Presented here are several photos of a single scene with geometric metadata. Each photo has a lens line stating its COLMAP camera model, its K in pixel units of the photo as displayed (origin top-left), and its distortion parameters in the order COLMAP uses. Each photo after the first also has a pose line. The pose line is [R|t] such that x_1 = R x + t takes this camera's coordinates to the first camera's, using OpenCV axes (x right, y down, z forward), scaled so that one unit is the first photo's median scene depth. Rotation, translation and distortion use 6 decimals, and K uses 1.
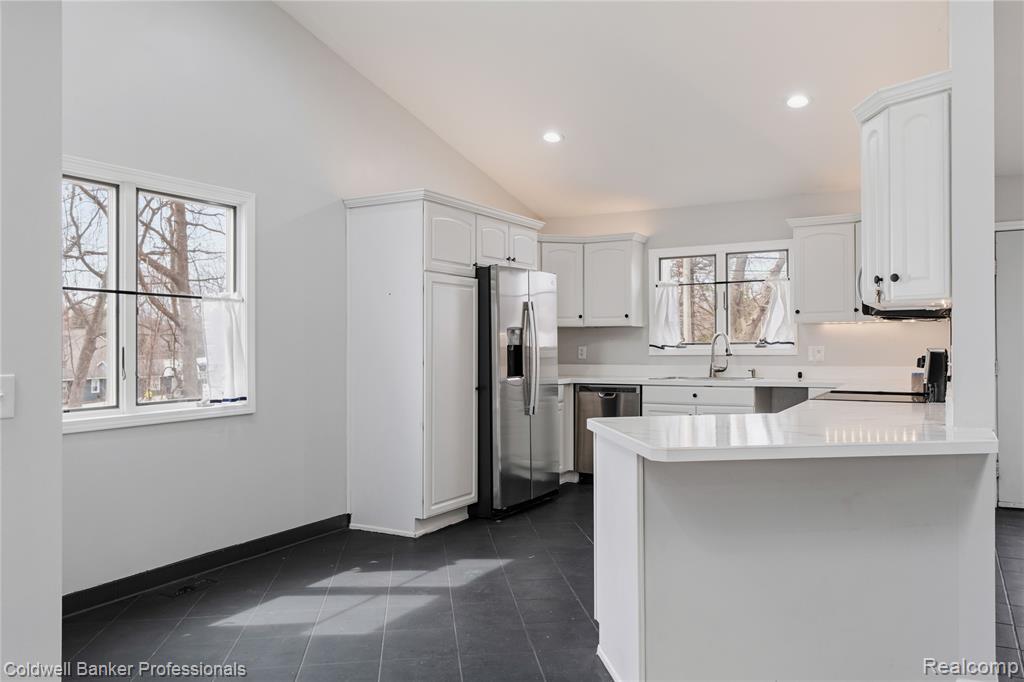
lens RADIAL K [[793.0, 0, 514.6], [0, 793.0, 340.0], [0, 0, 1]] dist [0.006515, -0.000378]
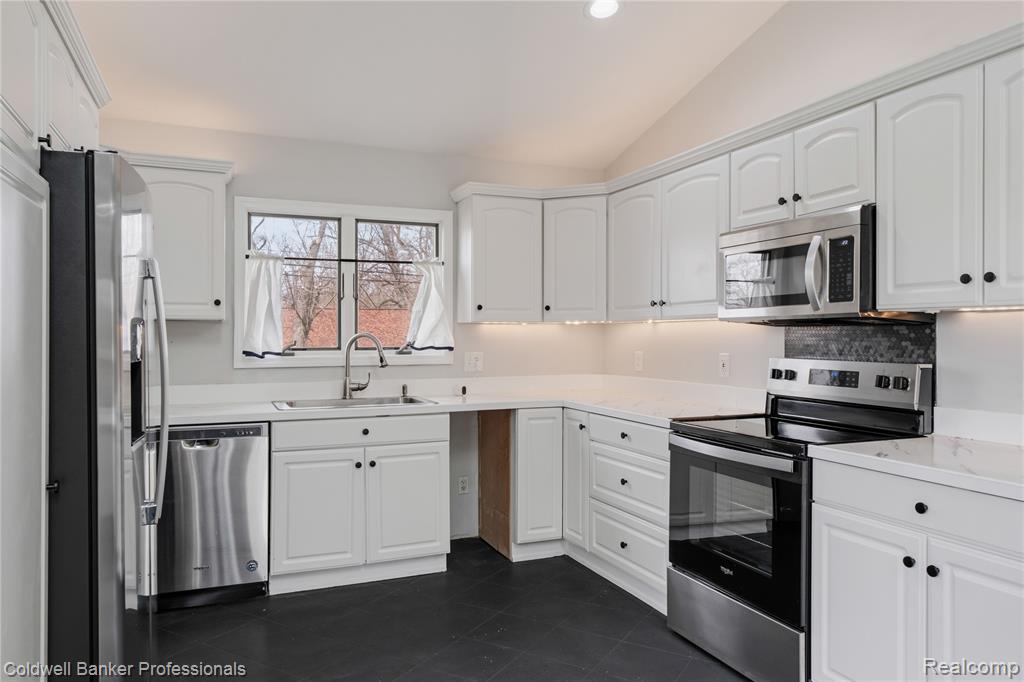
lens RADIAL K [[705.6, 0, 513.1], [0, 705.6, 344.0], [0, 0, 1]] dist [0.005227, 0.000456]
pose [[0.612422, -0.002477, 0.790527, -0.146240], [-0.009515, 0.999900, 0.010504, -0.008018], [-0.790474, -0.013954, 0.612337, 0.547257]]
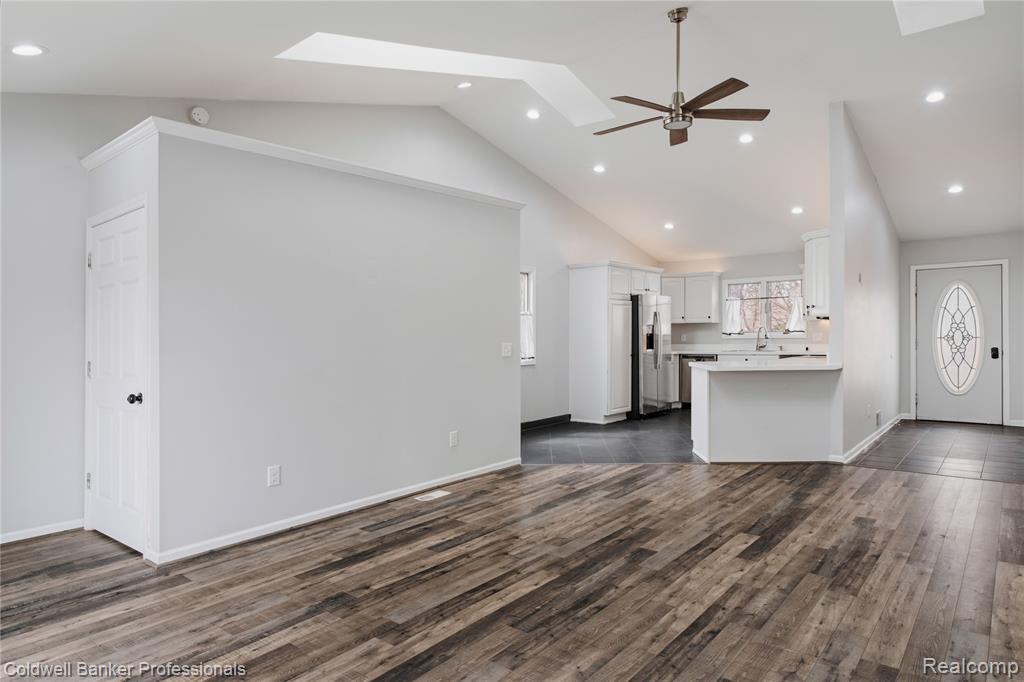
lens RADIAL K [[609.8, 0, 509.8], [0, 609.8, 357.9], [0, 0, 1]] dist [-0.006523, 0.000047]
pose [[0.982808, -0.000054, -0.184629, -0.055986], [0.008393, 0.998979, 0.044383, -0.003087], [0.184438, -0.045170, 0.981806, -0.508062]]
